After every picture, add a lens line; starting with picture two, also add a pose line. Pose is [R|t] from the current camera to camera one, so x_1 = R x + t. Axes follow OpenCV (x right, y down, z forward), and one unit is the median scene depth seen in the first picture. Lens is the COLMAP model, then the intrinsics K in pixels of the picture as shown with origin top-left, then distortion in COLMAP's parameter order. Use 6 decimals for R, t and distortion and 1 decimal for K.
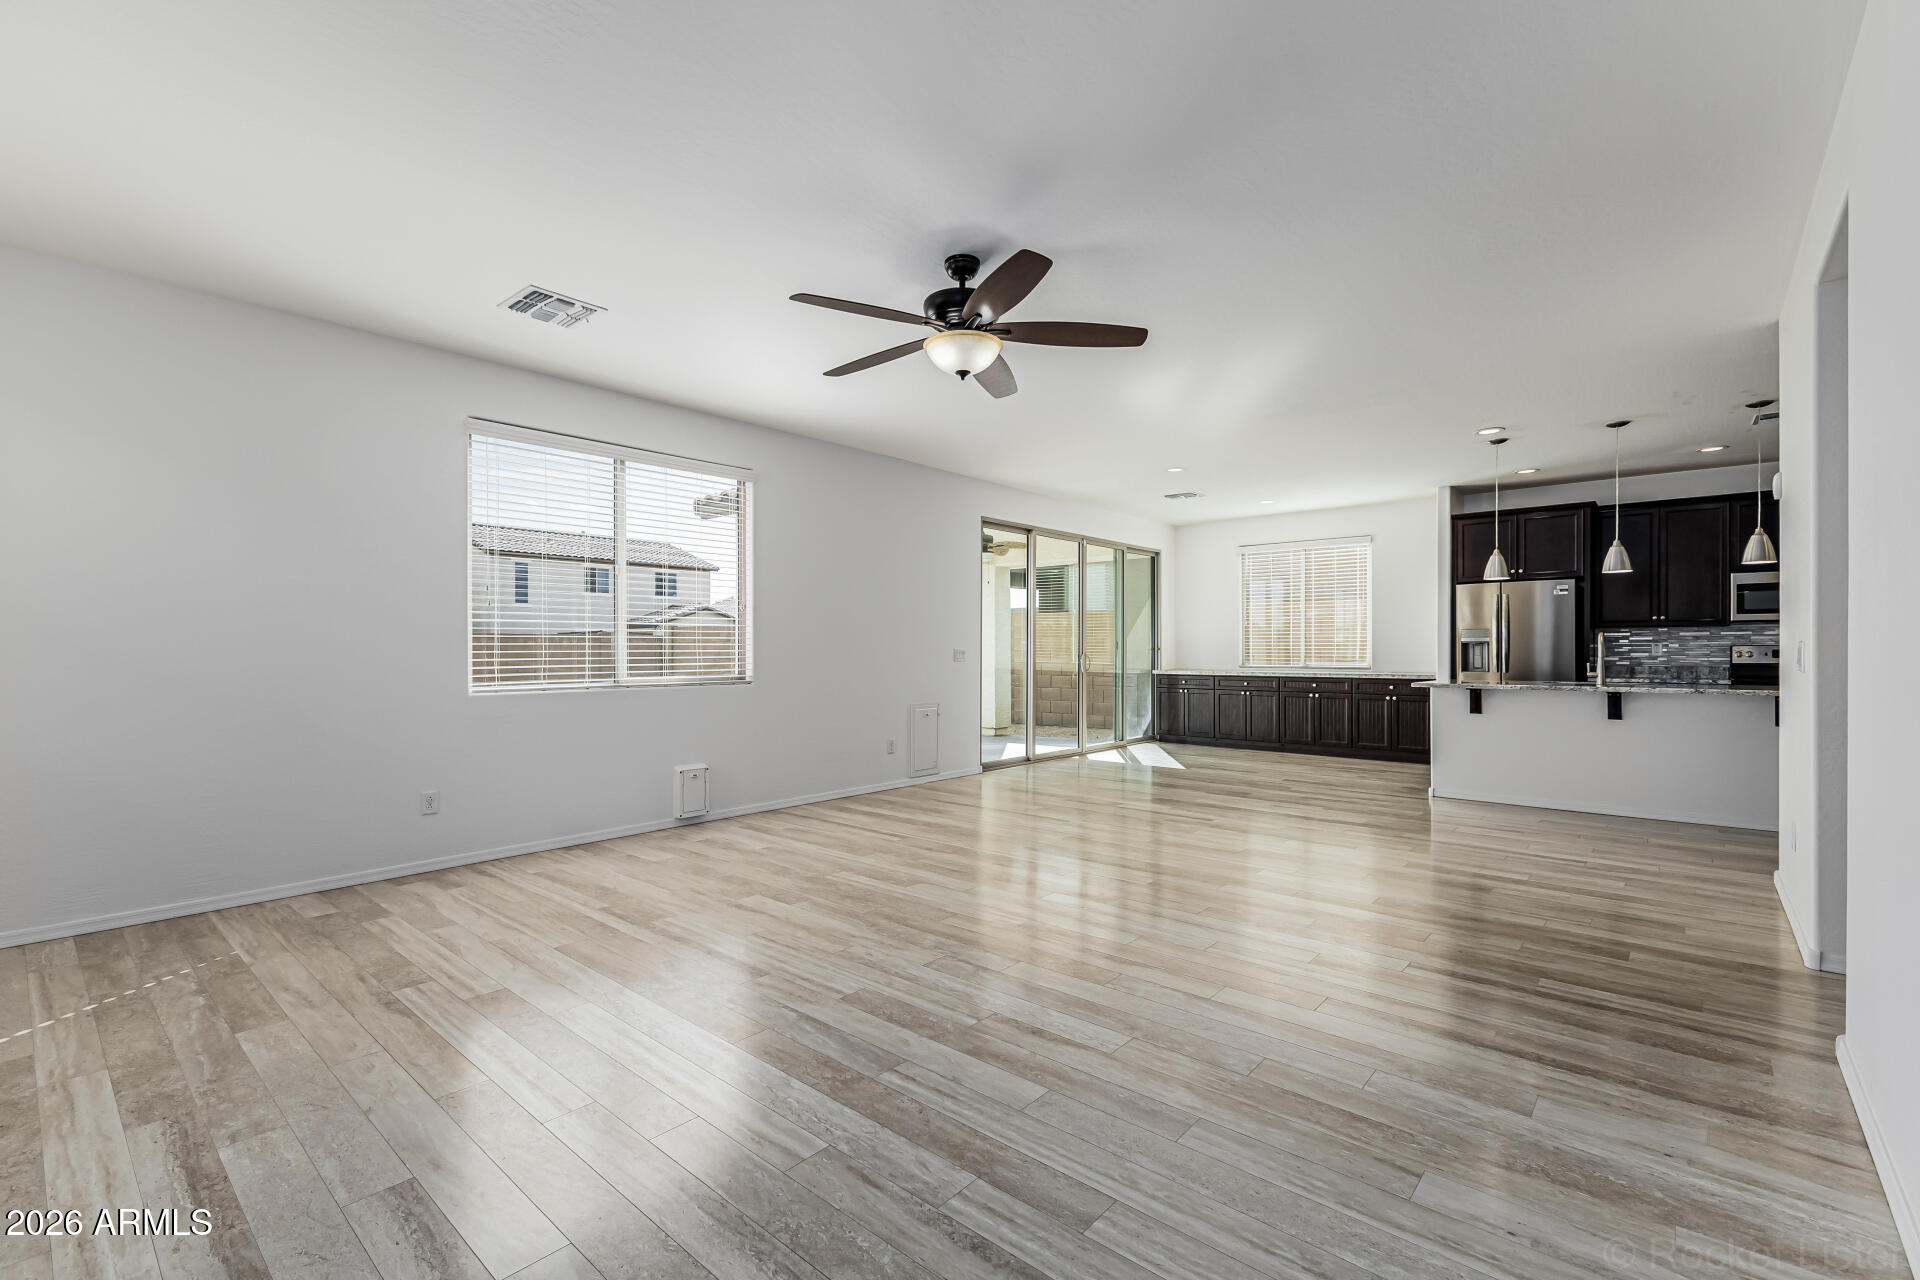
lens RADIAL K [[831.2, 0, 960.3], [0, 831.2, 651.1], [0, 0, 1]] dist [0.015488, -0.004627]
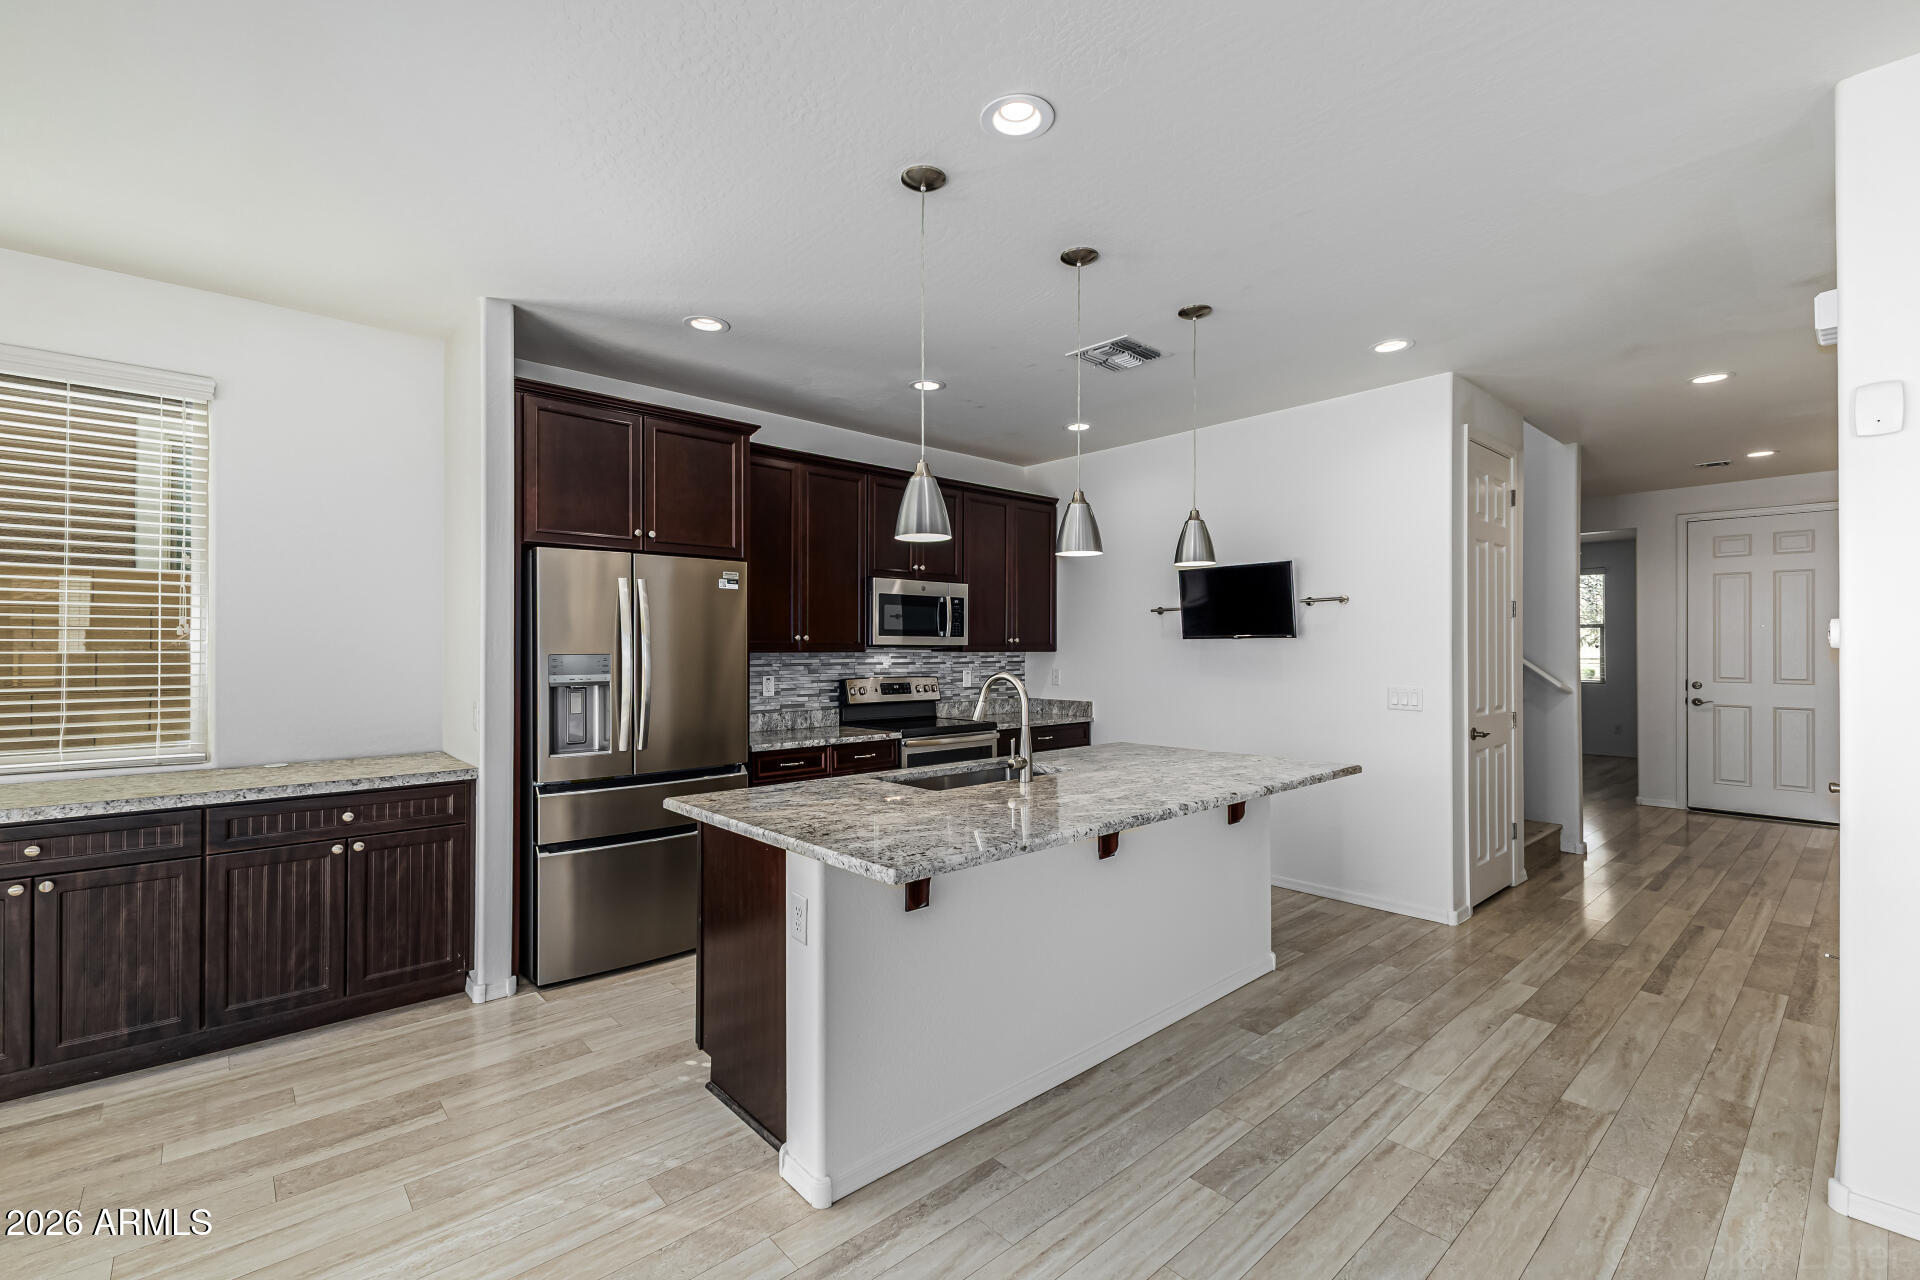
lens RADIAL K [[829.2, 0, 958.4], [0, 829.2, 643.9], [0, 0, 1]] dist [0.014751, -0.004080]
pose [[0.124729, 0.006958, 0.992166, 0.238747], [0.000331, 0.999975, -0.007054, -0.032355], [-0.992191, 0.001208, 0.124724, 0.843643]]
